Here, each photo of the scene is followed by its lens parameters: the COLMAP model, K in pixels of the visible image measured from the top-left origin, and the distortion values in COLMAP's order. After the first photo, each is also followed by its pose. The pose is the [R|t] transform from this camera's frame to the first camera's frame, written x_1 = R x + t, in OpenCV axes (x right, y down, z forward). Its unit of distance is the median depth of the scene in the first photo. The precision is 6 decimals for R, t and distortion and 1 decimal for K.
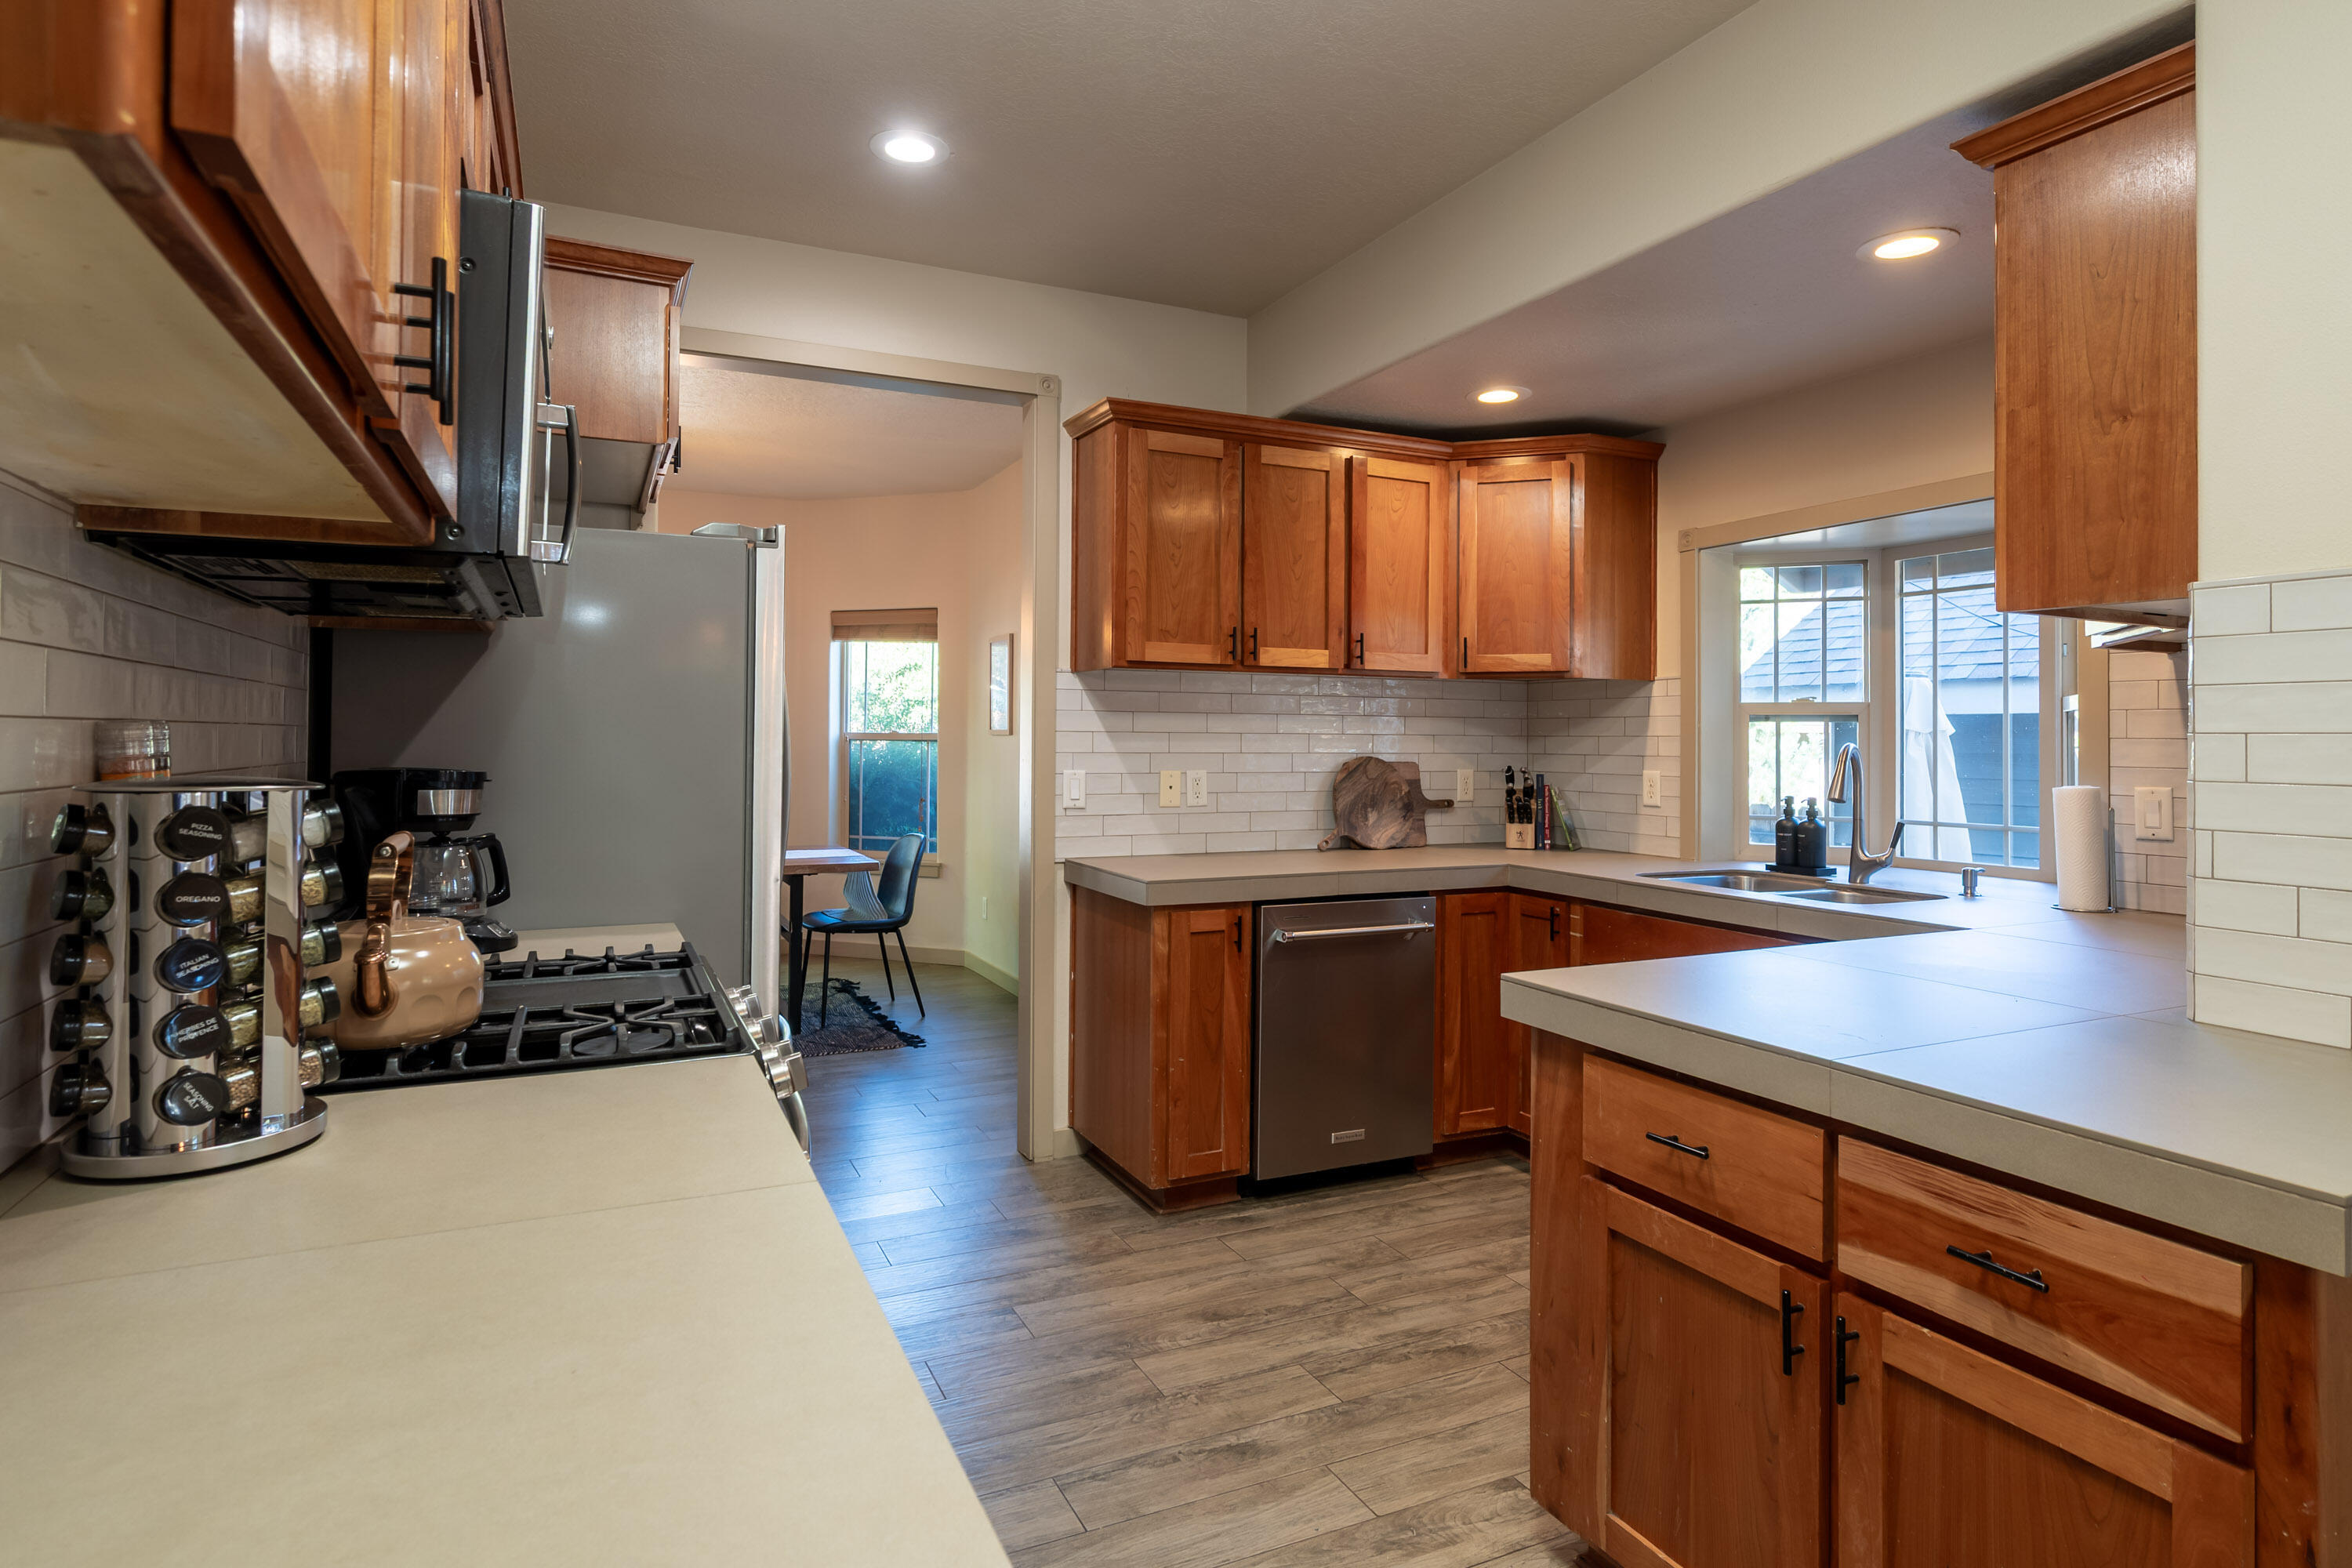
lens RADIAL K [[1265.4, 0, 1168.9], [0, 1265.4, 727.0], [0, 0, 1]] dist [0.000775, 0.000228]
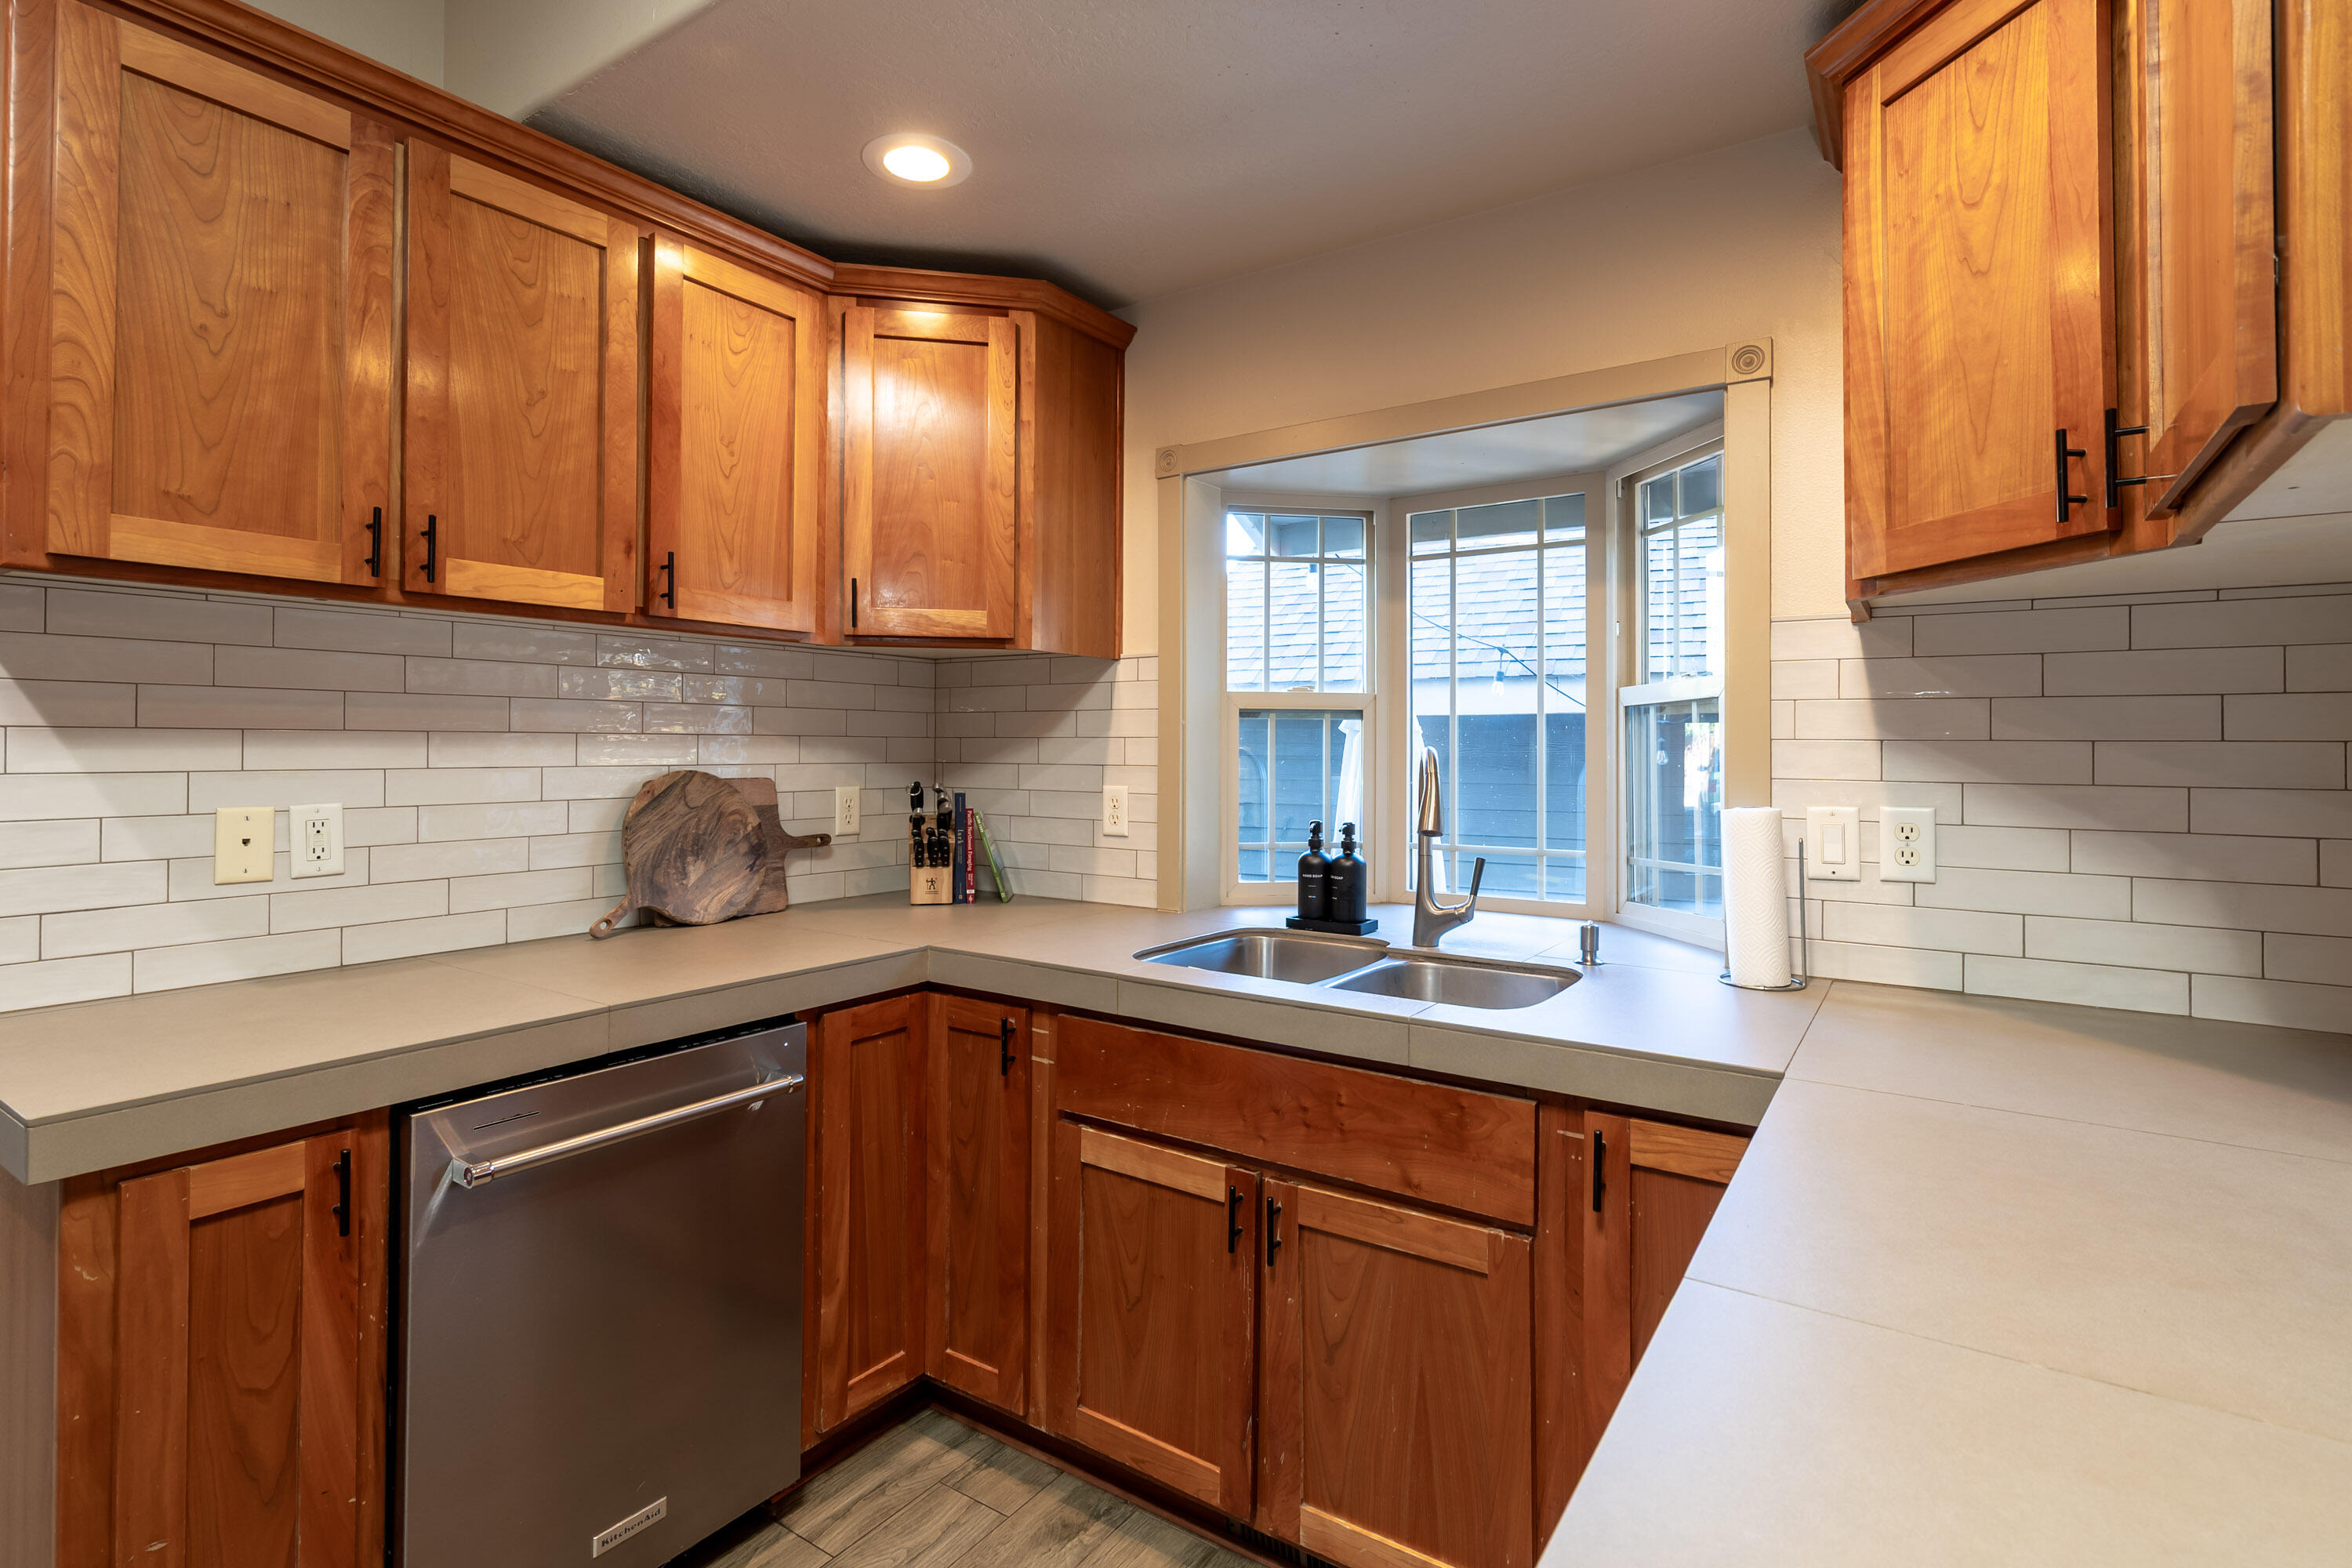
lens RADIAL K [[1155.2, 0, 1179.3], [0, 1155.2, 735.3], [0, 0, 1]] dist [-0.001319, 0.000143]
pose [[0.861469, 0.001706, 0.507807, 0.085517], [-0.003748, 0.999988, 0.002999, 0.004168], [-0.507796, -0.004487, 0.861466, 0.438193]]
